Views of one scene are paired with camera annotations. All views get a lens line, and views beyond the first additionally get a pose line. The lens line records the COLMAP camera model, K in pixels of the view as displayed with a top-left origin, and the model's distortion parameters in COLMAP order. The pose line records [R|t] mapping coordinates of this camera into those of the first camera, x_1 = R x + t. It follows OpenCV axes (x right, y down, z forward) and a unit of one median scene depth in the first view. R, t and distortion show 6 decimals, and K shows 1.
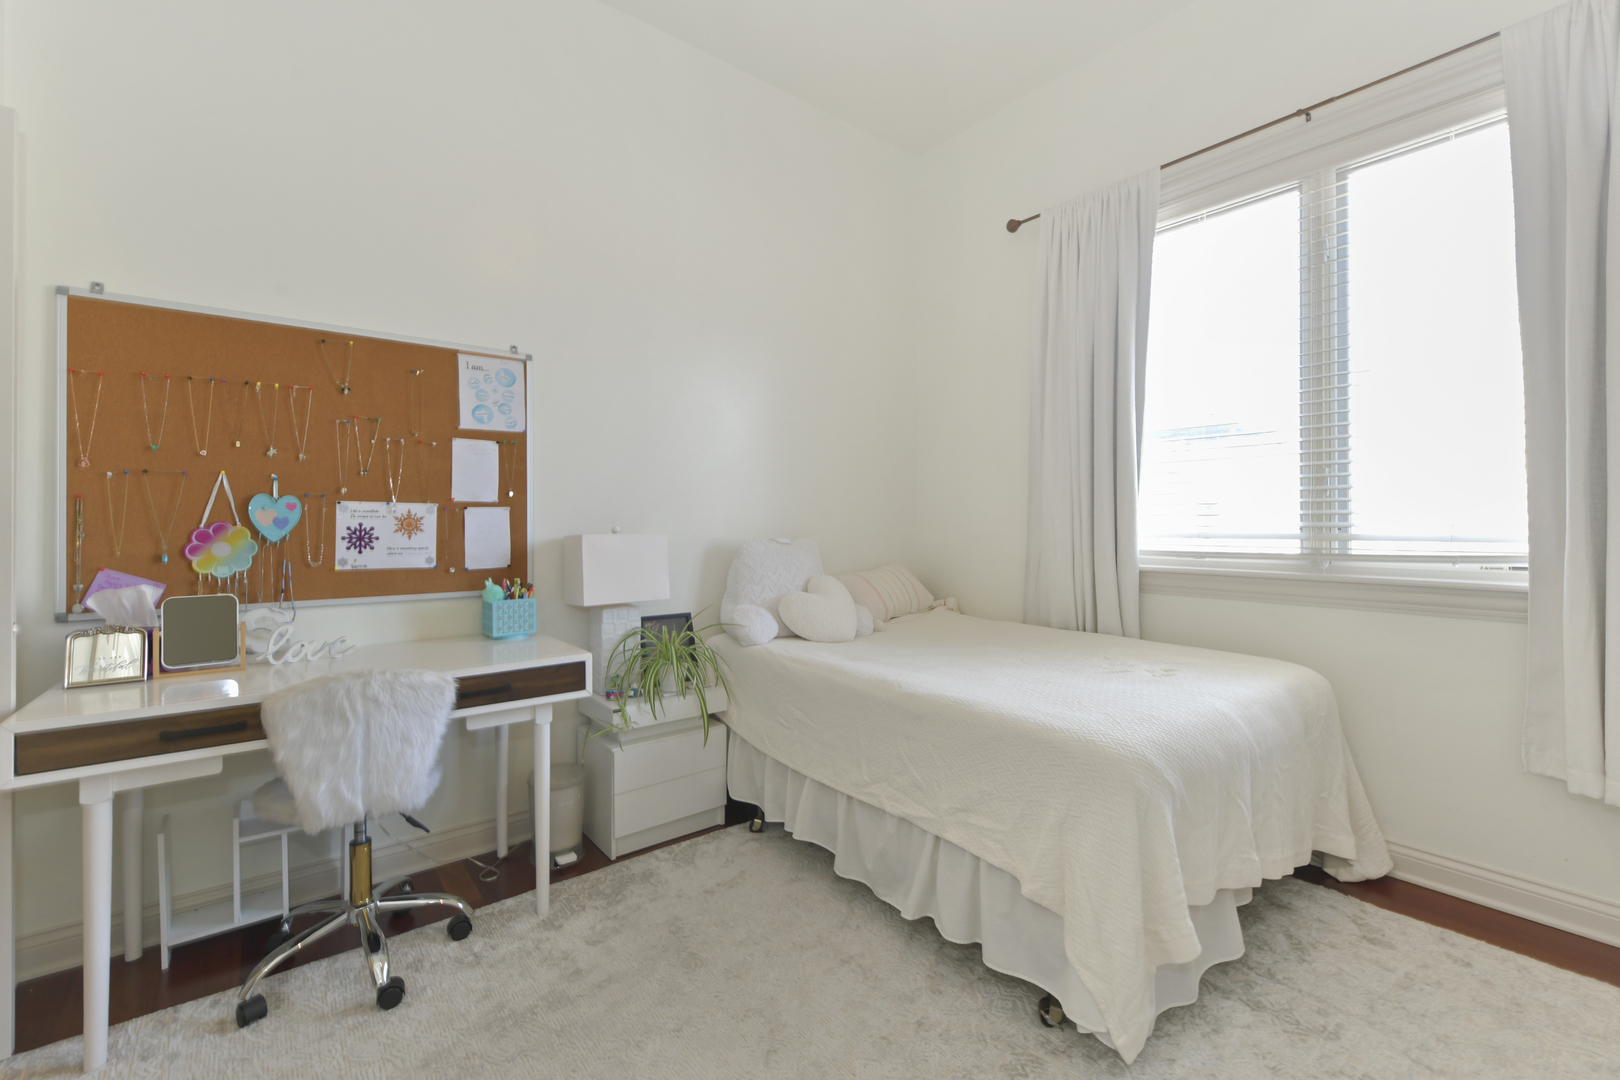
lens RADIAL K [[683.5, 0, 807.7], [0, 683.5, 525.8], [0, 0, 1]] dist [-0.024868, -0.000226]
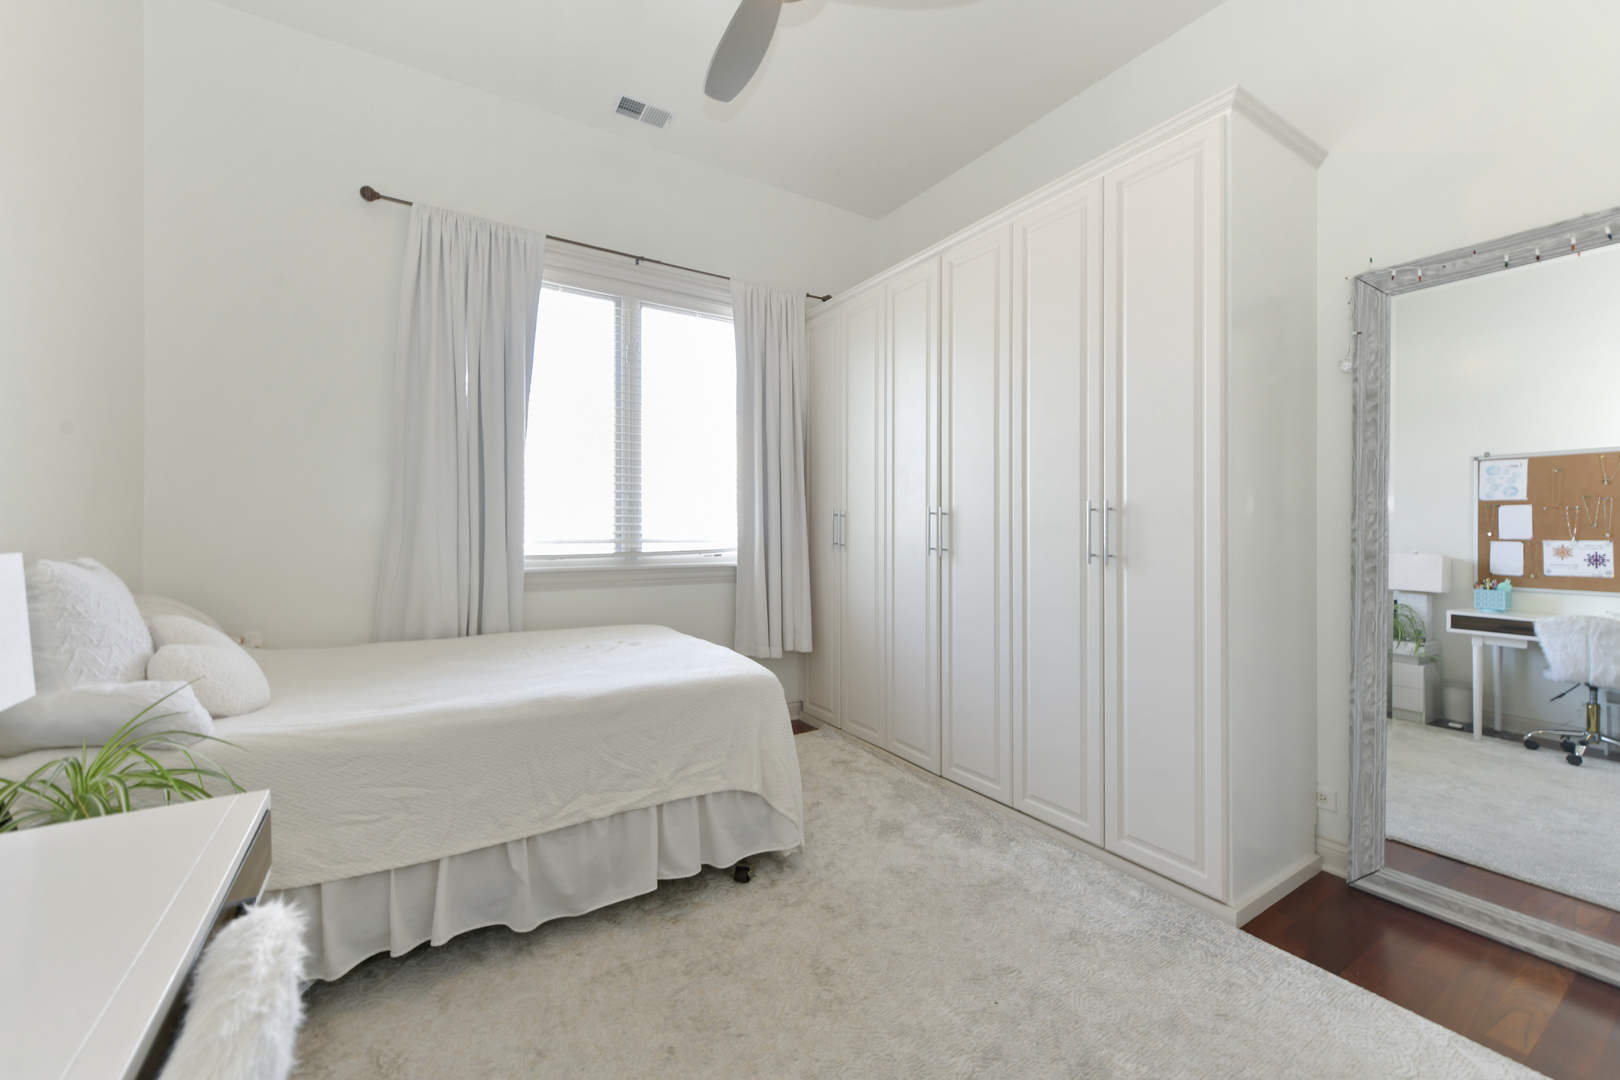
lens RADIAL K [[636.2, 0, 807.0], [0, 636.2, 534.3], [0, 0, 1]] dist [0.000145, -0.000017]
pose [[0.092706, -0.004503, 0.995683, -0.662936], [0.000349, 0.999990, 0.004490, -0.005041], [-0.995693, -0.000069, 0.092706, 0.502612]]
